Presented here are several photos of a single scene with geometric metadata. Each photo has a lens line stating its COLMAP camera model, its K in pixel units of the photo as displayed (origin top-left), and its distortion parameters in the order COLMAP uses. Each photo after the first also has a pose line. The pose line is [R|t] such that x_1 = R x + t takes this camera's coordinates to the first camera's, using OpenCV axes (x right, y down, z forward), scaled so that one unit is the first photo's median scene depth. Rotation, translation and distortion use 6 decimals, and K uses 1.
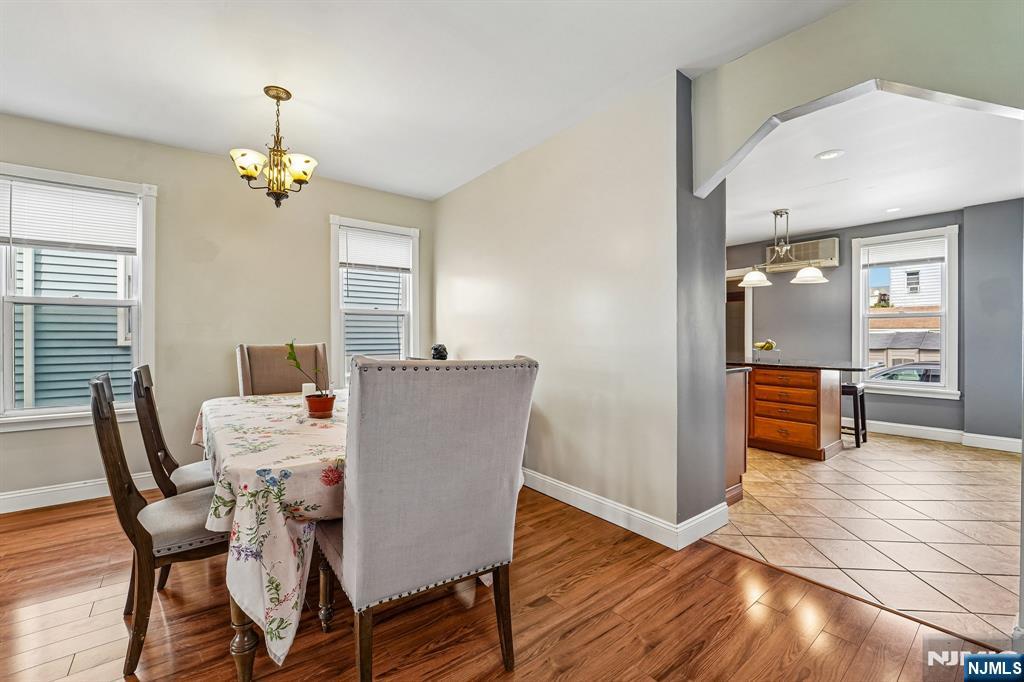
lens RADIAL K [[423.7, 0, 513.0], [0, 423.7, 338.3], [0, 0, 1]] dist [-0.046350, 0.007338]
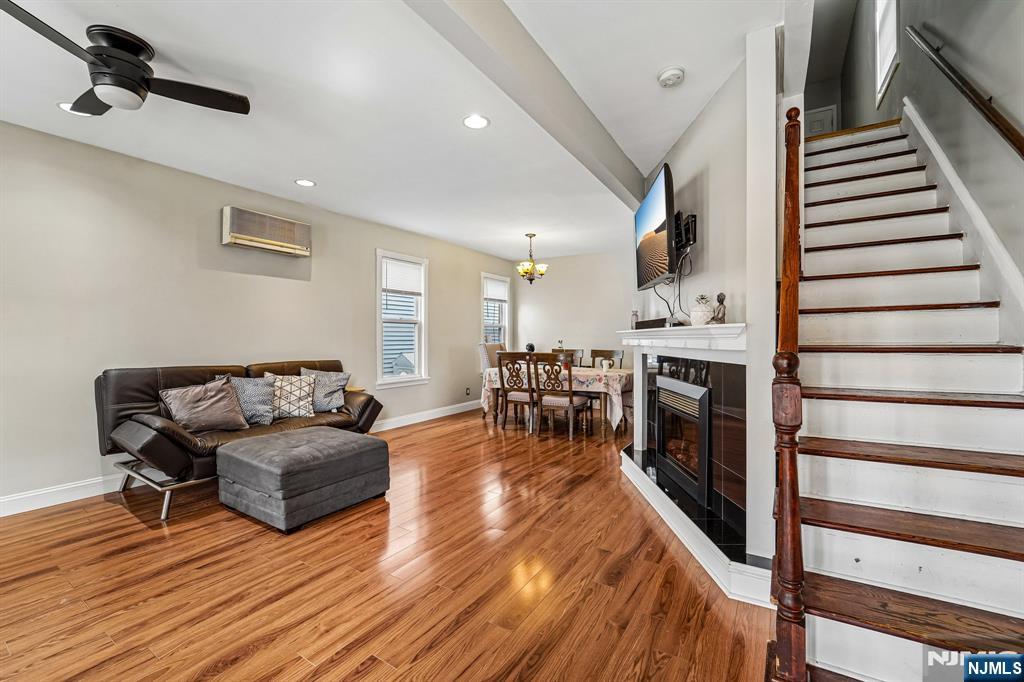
lens RADIAL K [[423.7, 0, 513.0], [0, 423.7, 338.3], [0, 0, 1]] dist [-0.046350, 0.007338]
pose [[0.942619, -0.000780, 0.333870, -0.406116], [0.002196, 0.999990, -0.003864, -0.000371], [-0.333863, 0.004376, 0.942611, -0.337448]]
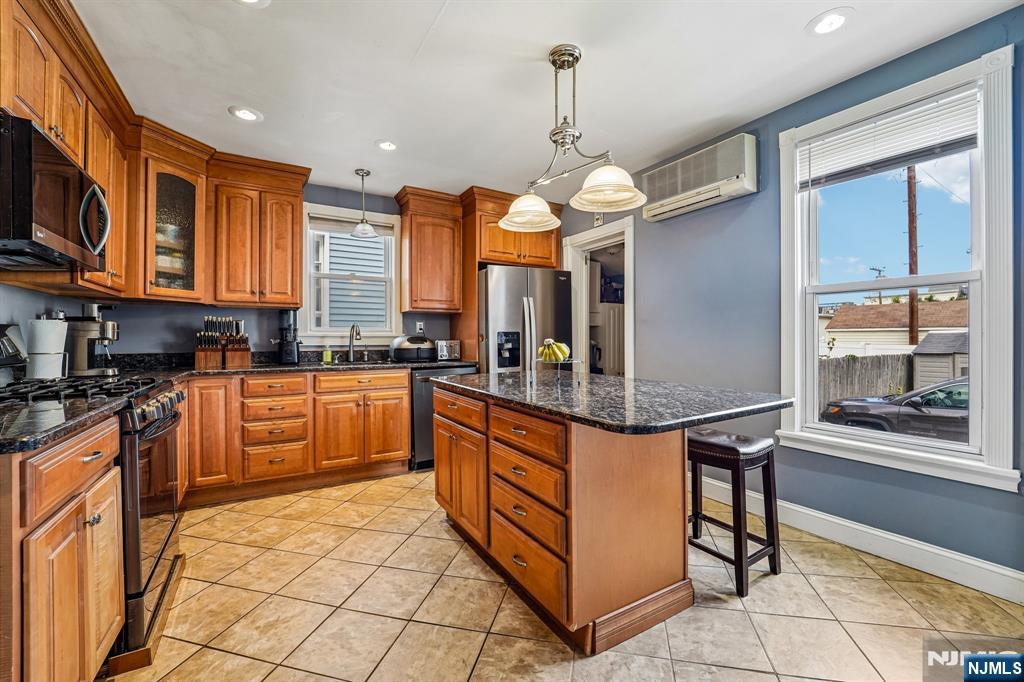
lens RADIAL K [[423.7, 0, 513.0], [0, 423.7, 338.3], [0, 0, 1]] dist [-0.046350, 0.007338]
pose [[0.992767, 0.003973, -0.119993, 0.700320], [-0.003973, 0.999992, 0.000234, 0.002551], [0.119993, 0.000244, 0.992775, 0.586427]]
